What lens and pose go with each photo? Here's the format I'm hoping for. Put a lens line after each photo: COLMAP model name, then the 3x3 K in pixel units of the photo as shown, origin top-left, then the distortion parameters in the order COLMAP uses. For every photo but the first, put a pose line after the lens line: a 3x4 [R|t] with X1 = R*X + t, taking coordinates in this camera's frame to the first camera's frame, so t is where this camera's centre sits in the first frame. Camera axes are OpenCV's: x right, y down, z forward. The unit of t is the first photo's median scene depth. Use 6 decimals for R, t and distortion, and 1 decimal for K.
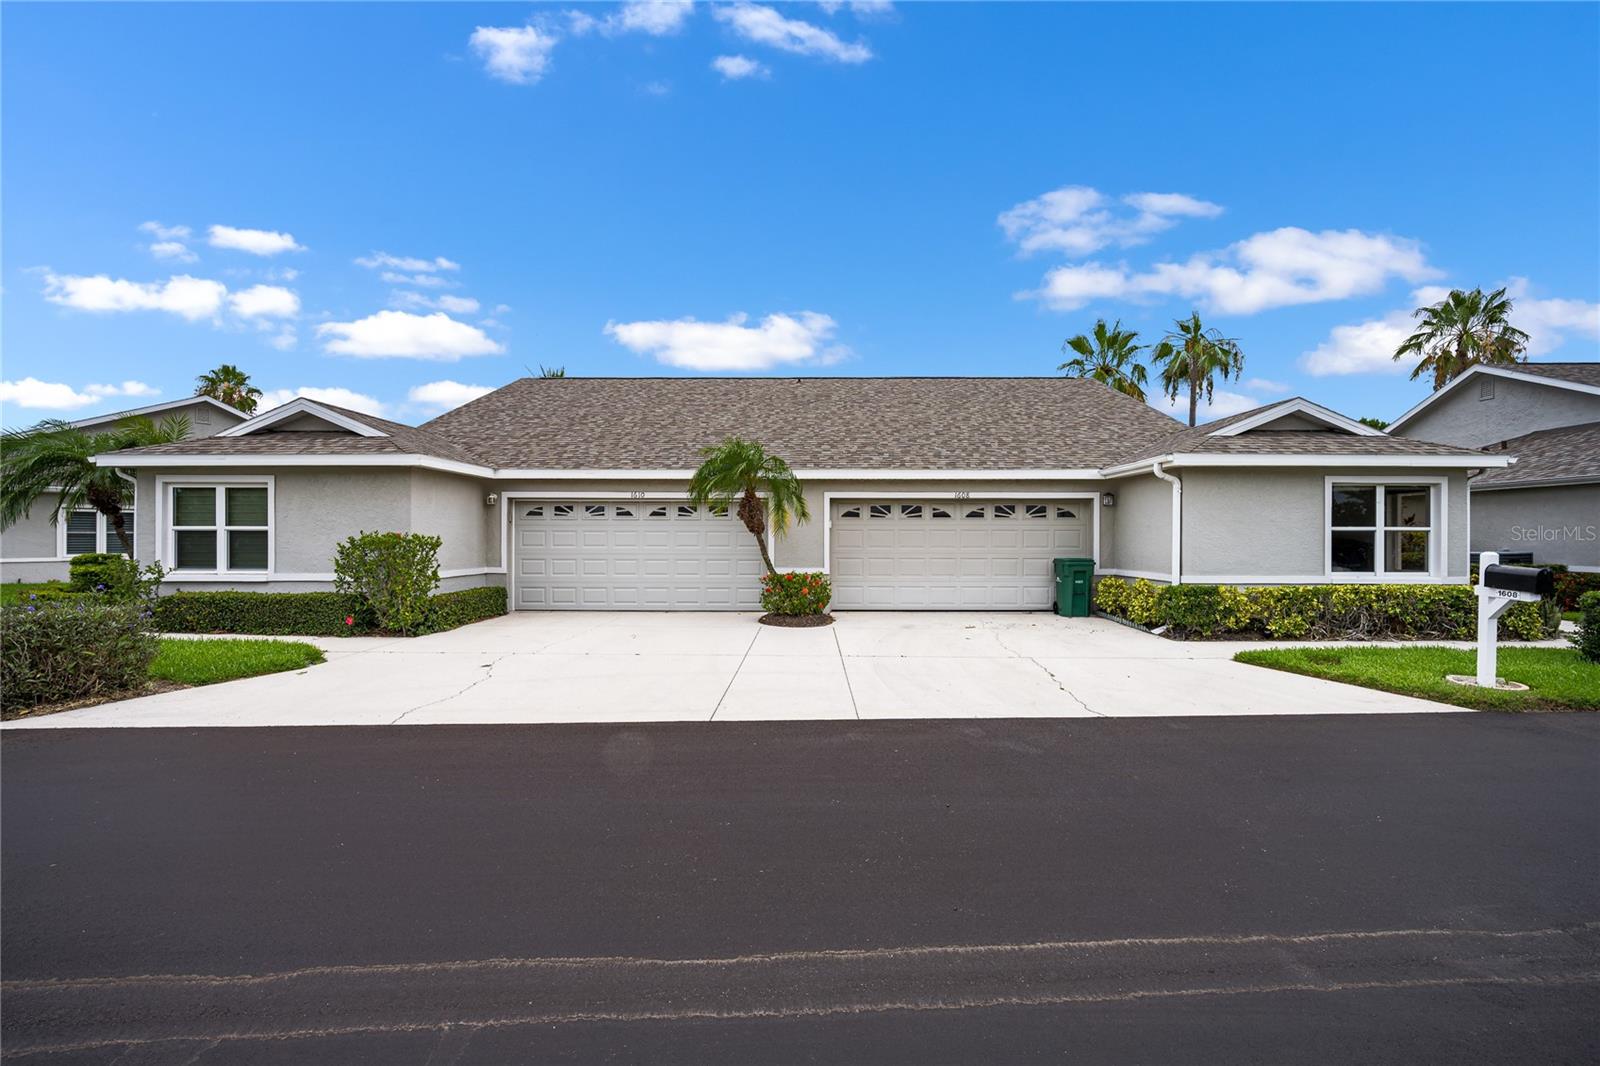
lens RADIAL K [[703.0, 0, 812.6], [0, 703.0, 534.7], [0, 0, 1]] dist [-0.006085, 0.000634]
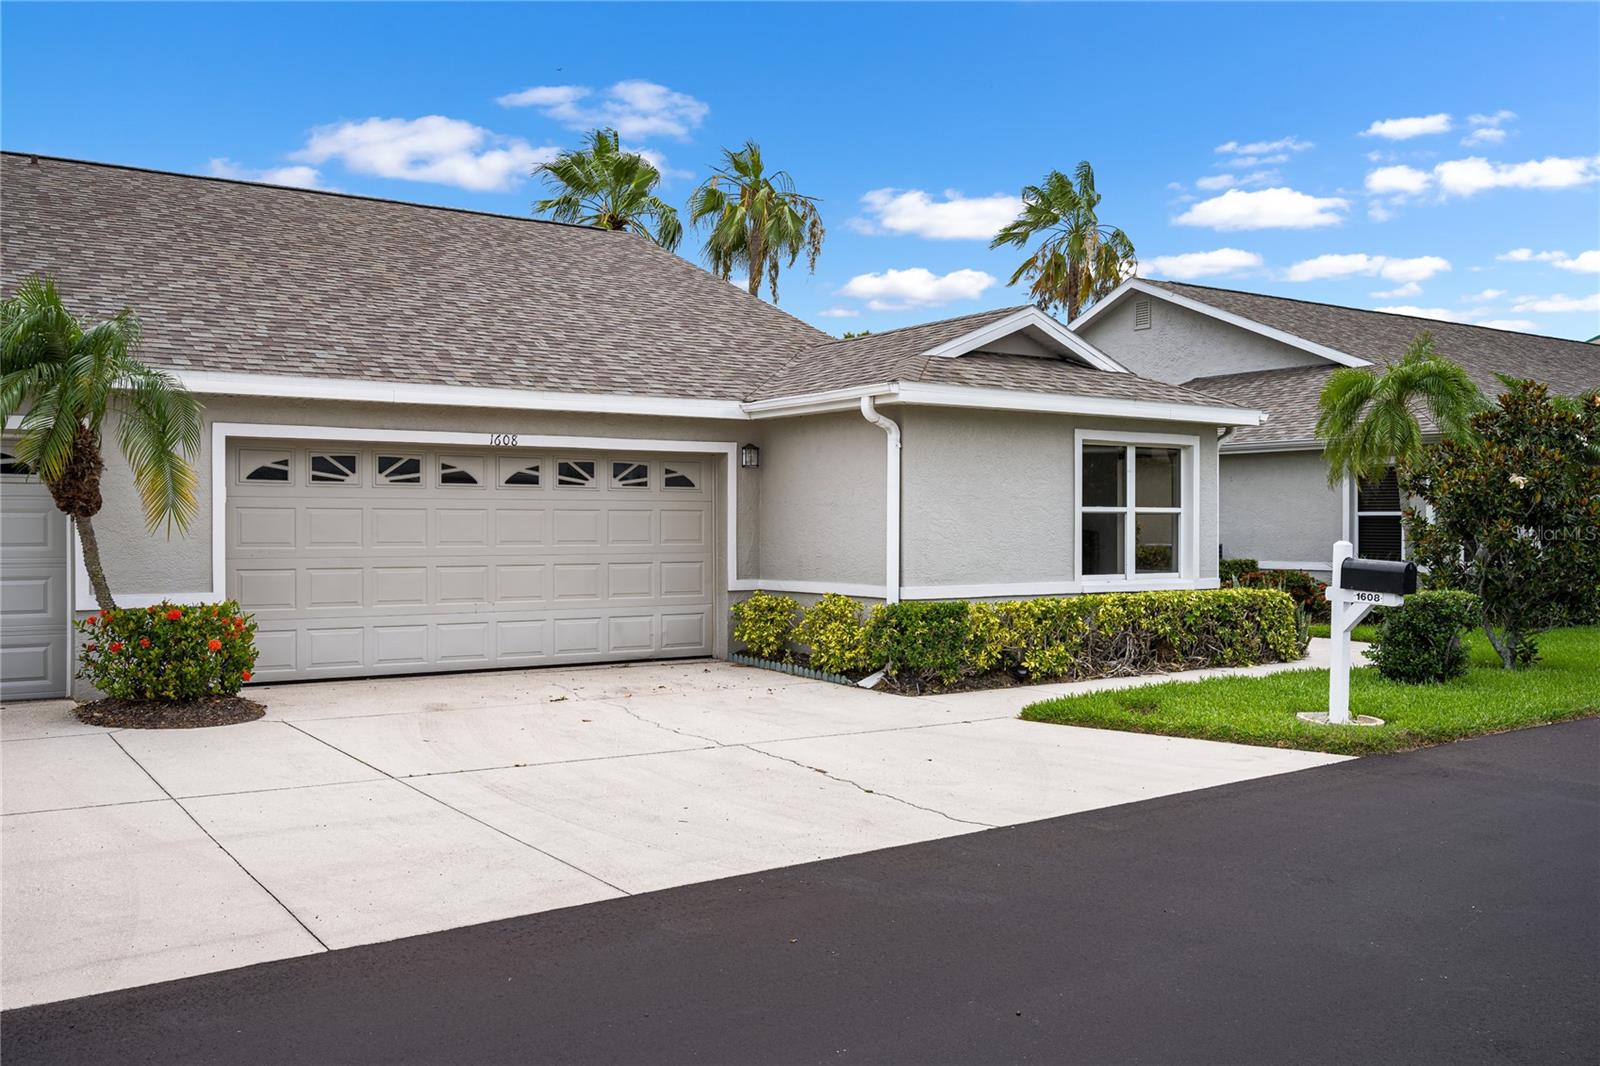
lens RADIAL K [[1375.1, 0, 790.8], [0, 1375.1, 520.4], [0, 0, 1]] dist [-0.015889, 0.015258]
pose [[0.827177, 0.000358, 0.561942, -0.140303], [-0.000170, 1.000000, -0.000387, 0.001529], [-0.561942, 0.000225, 0.827177, 0.056603]]
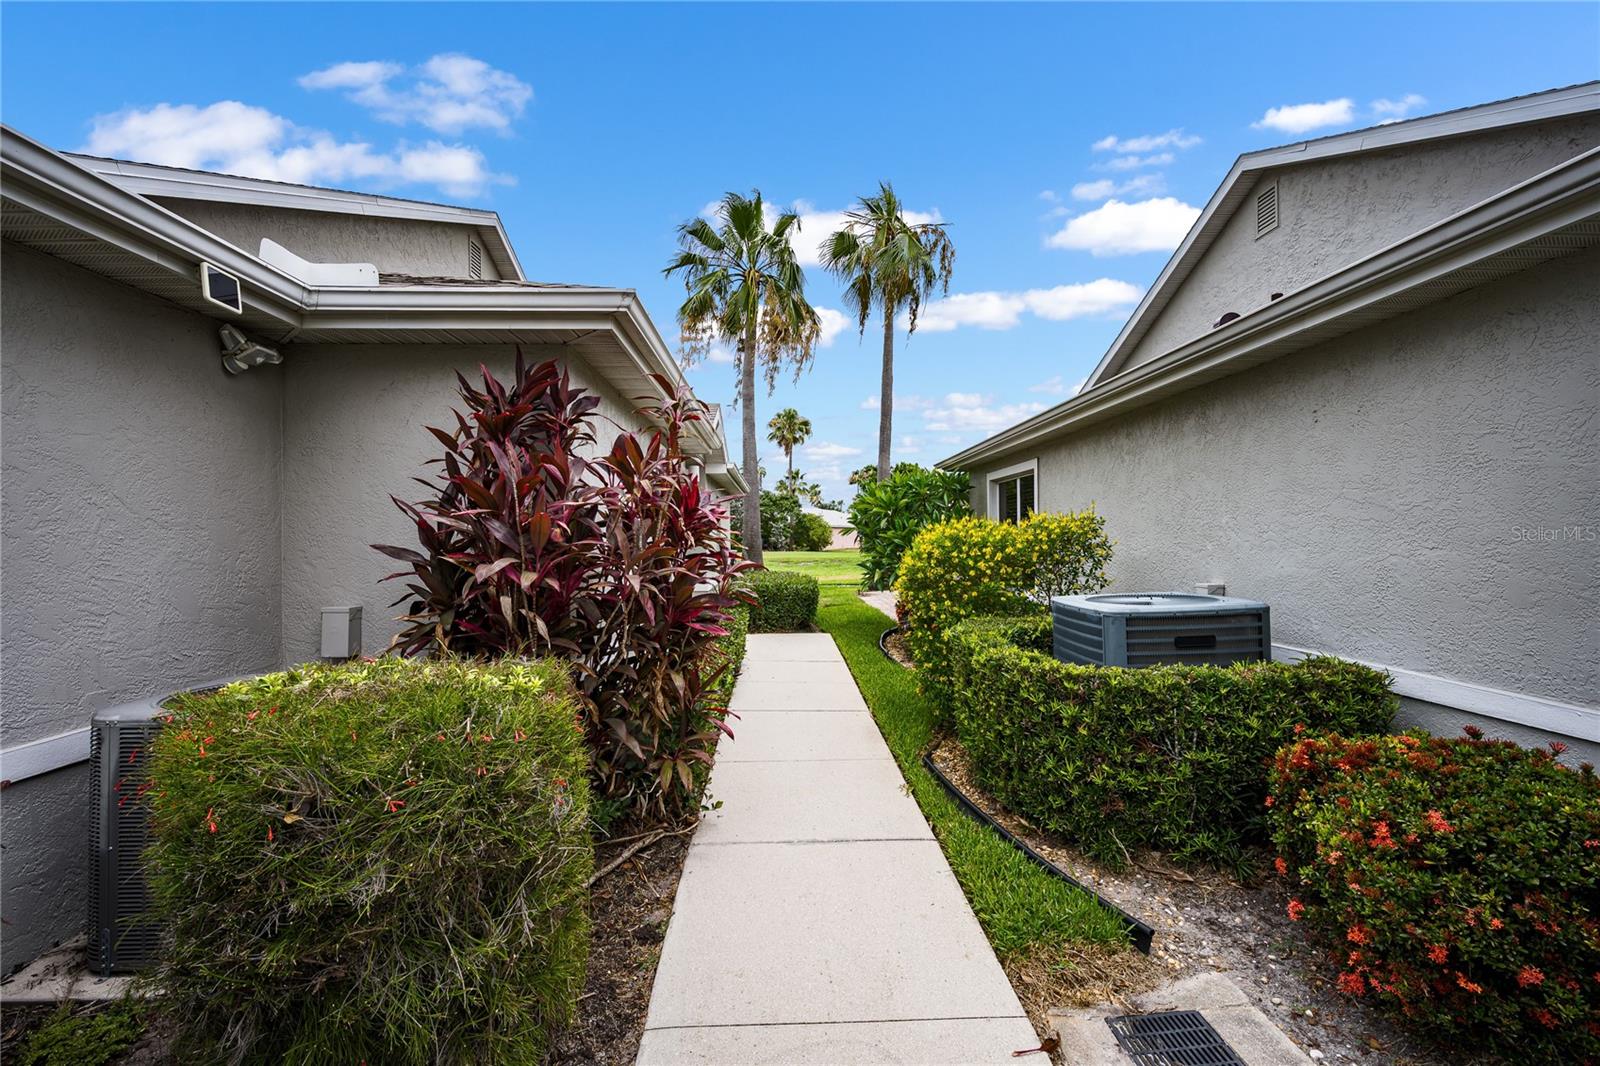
lens RADIAL K [[679.5, 0, 795.0], [0, 679.5, 540.1], [0, 0, 1]] dist [-0.003846, -0.000171]
pose [[0.999157, -0.014471, 0.038421, 0.780354], [0.014234, 0.999878, 0.006439, -0.000829], [-0.038509, -0.005887, 0.999241, 0.701737]]
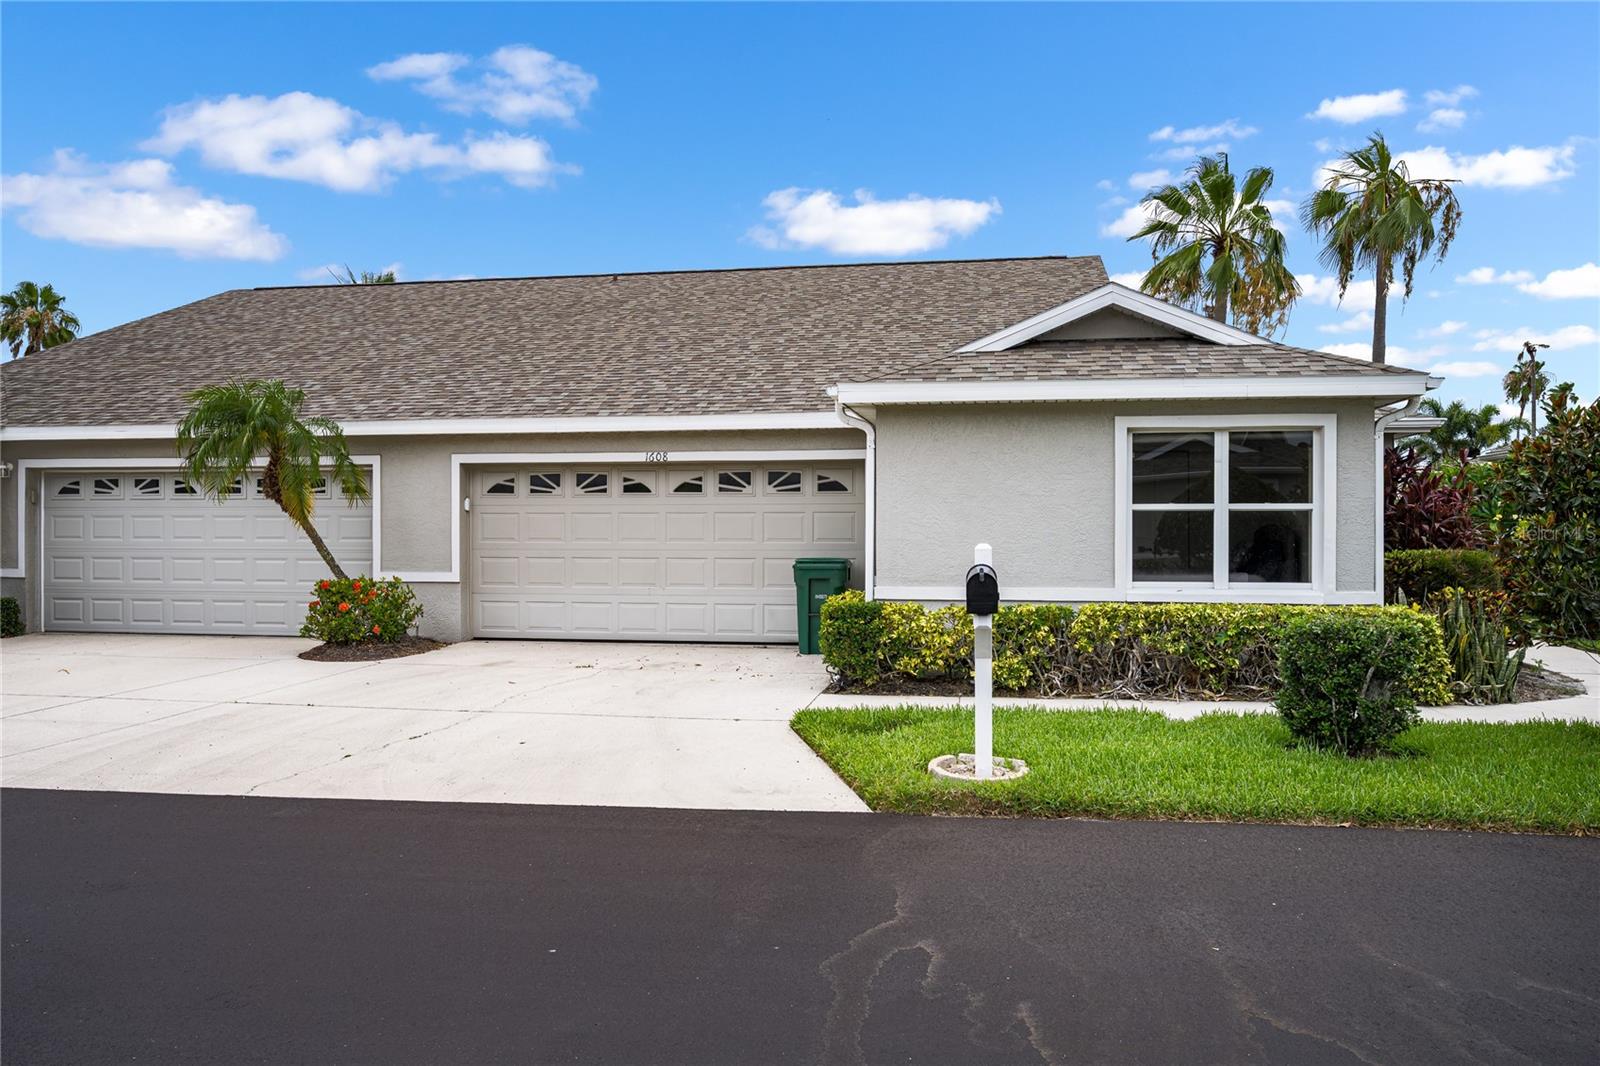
lens RADIAL K [[1138.2, 0, 824.6], [0, 1138.2, 535.9], [0, 0, 1]] dist [-0.022838, 0.012594]
pose [[0.988470, -0.000609, -0.151415, 0.421191], [0.002106, 0.999950, 0.009728, 0.003817], [0.151401, -0.009935, 0.988422, 0.020274]]
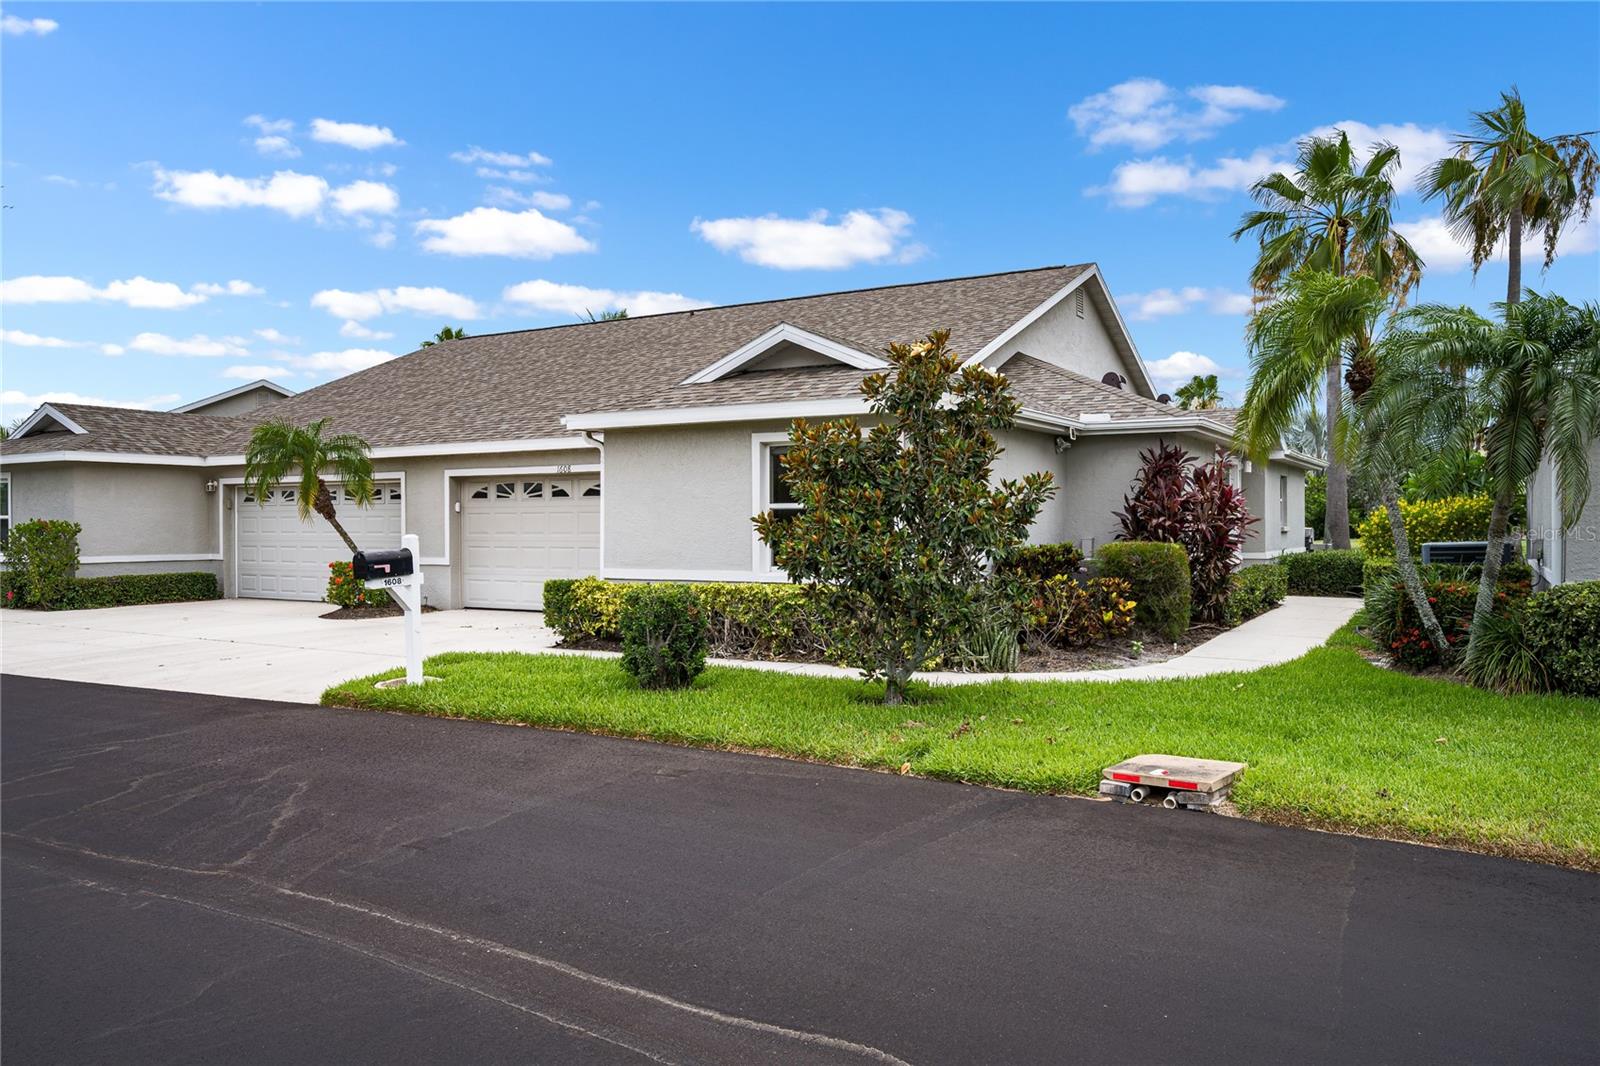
lens RADIAL K [[1138.2, 0, 830.6], [0, 1138.2, 533.8], [0, 0, 1]] dist [-0.022838, 0.012594]
pose [[0.875363, -0.001490, -0.483464, 0.910883], [0.007529, 0.999916, 0.010551, 0.005604], [0.483408, -0.012876, 0.875301, 0.006845]]
